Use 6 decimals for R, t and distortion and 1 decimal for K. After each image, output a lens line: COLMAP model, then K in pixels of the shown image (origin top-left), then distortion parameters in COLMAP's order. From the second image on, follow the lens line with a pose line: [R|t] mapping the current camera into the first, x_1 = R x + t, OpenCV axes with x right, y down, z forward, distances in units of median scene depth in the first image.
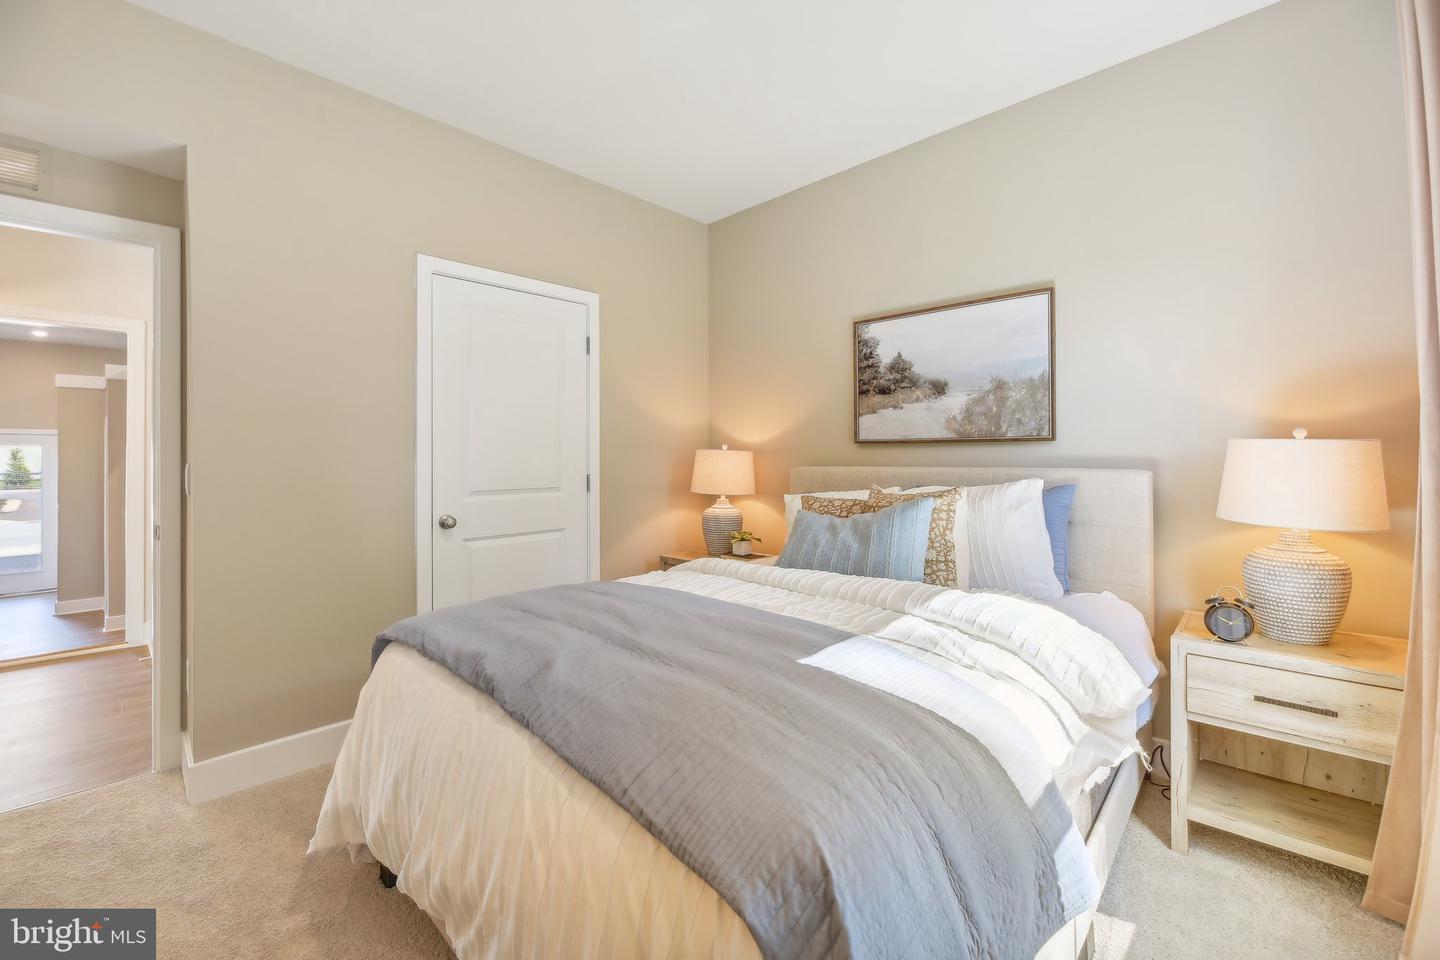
lens RADIAL K [[580.9, 0, 716.9], [0, 580.9, 483.9], [0, 0, 1]] dist [0.000841, 0.000025]
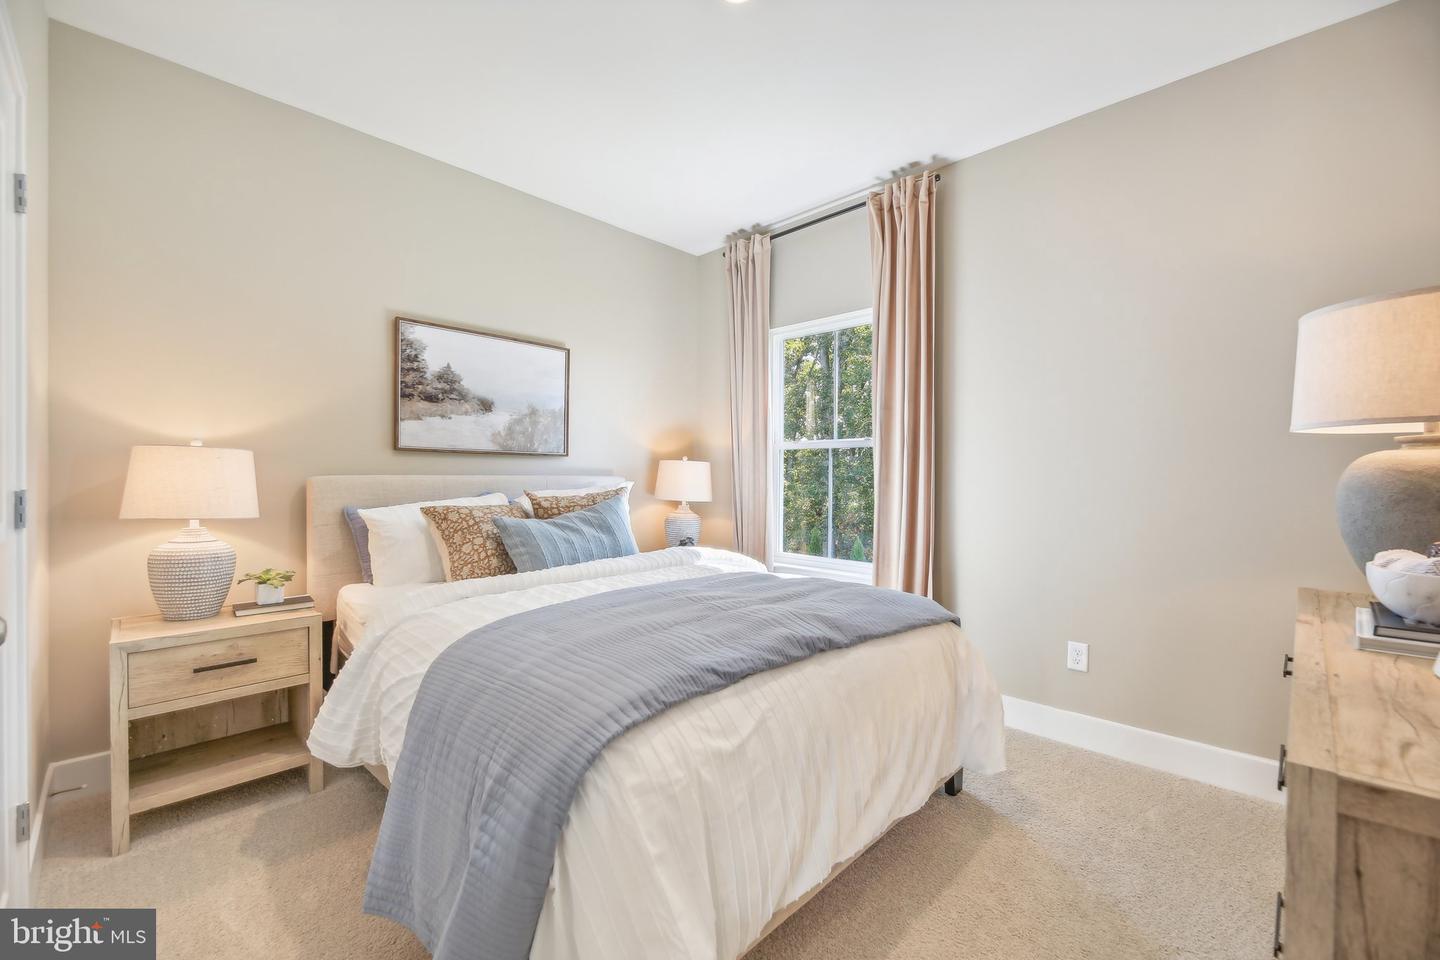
lens RADIAL K [[580.9, 0, 716.4], [0, 580.9, 478.6], [0, 0, 1]] dist [0.000841, 0.000025]
pose [[0.025875, -0.035374, 0.999039, -0.688877], [0.002864, 0.999372, 0.035311, -0.058033], [-0.999661, 0.001947, 0.025960, 0.493857]]
